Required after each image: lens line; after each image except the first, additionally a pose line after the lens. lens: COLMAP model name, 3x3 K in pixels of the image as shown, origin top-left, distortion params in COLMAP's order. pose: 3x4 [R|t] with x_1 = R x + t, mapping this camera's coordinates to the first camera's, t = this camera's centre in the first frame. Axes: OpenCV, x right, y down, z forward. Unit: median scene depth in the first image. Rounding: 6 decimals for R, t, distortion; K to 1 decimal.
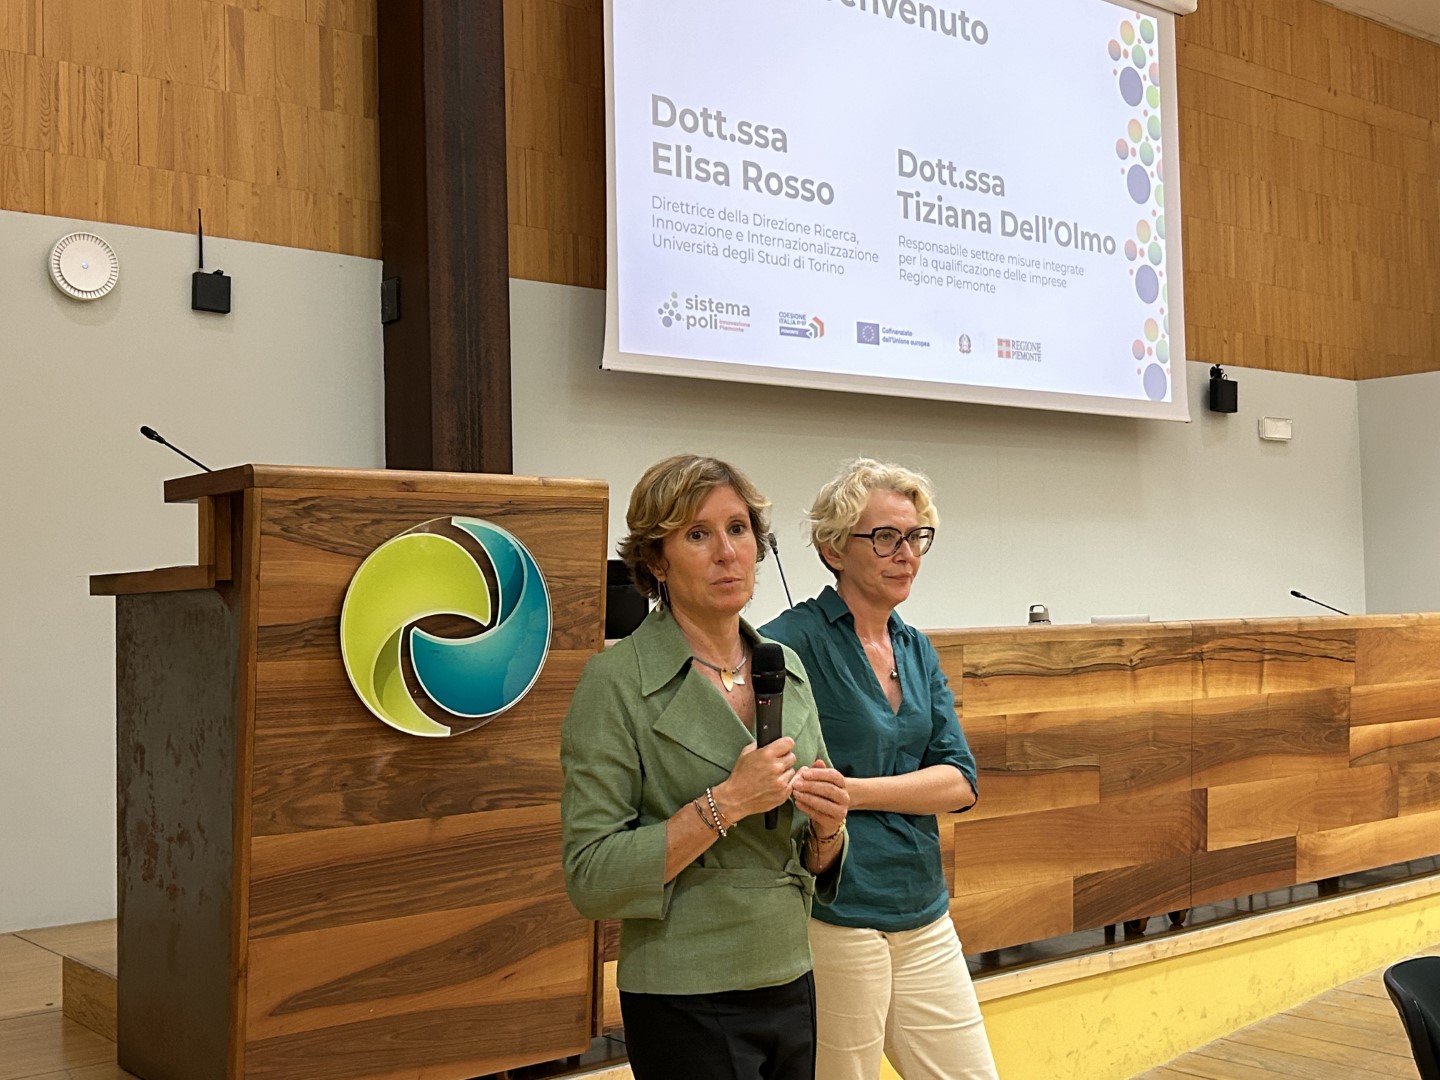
lens RADIAL K [[1686.5, 0, 715.9], [0, 1686.5, 530.0], [0, 0, 1]] dist [0.162708, -0.468779]
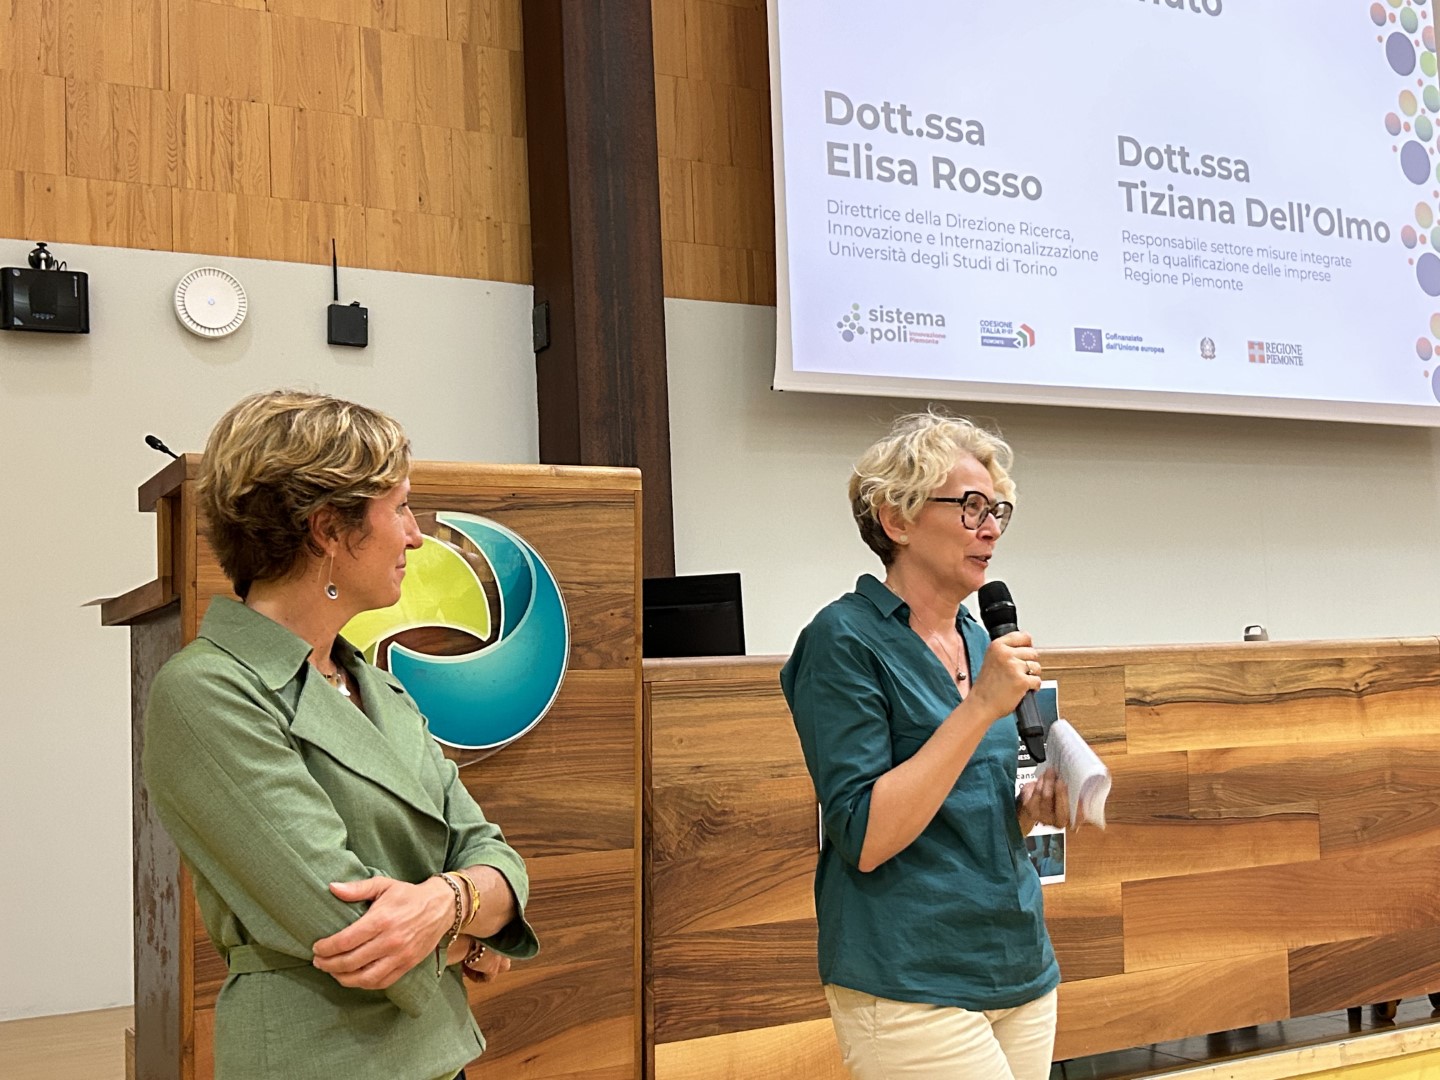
lens RADIAL K [[1702.9, 0, 726.9], [0, 1702.9, 543.3], [0, 0, 1]] dist [0.123513, -0.280453]
pose [[0.982619, -0.037339, -0.181841, 0.081441], [0.030645, 0.998750, -0.039482, 0.026368], [0.183088, 0.033224, 0.982535, 0.104736]]
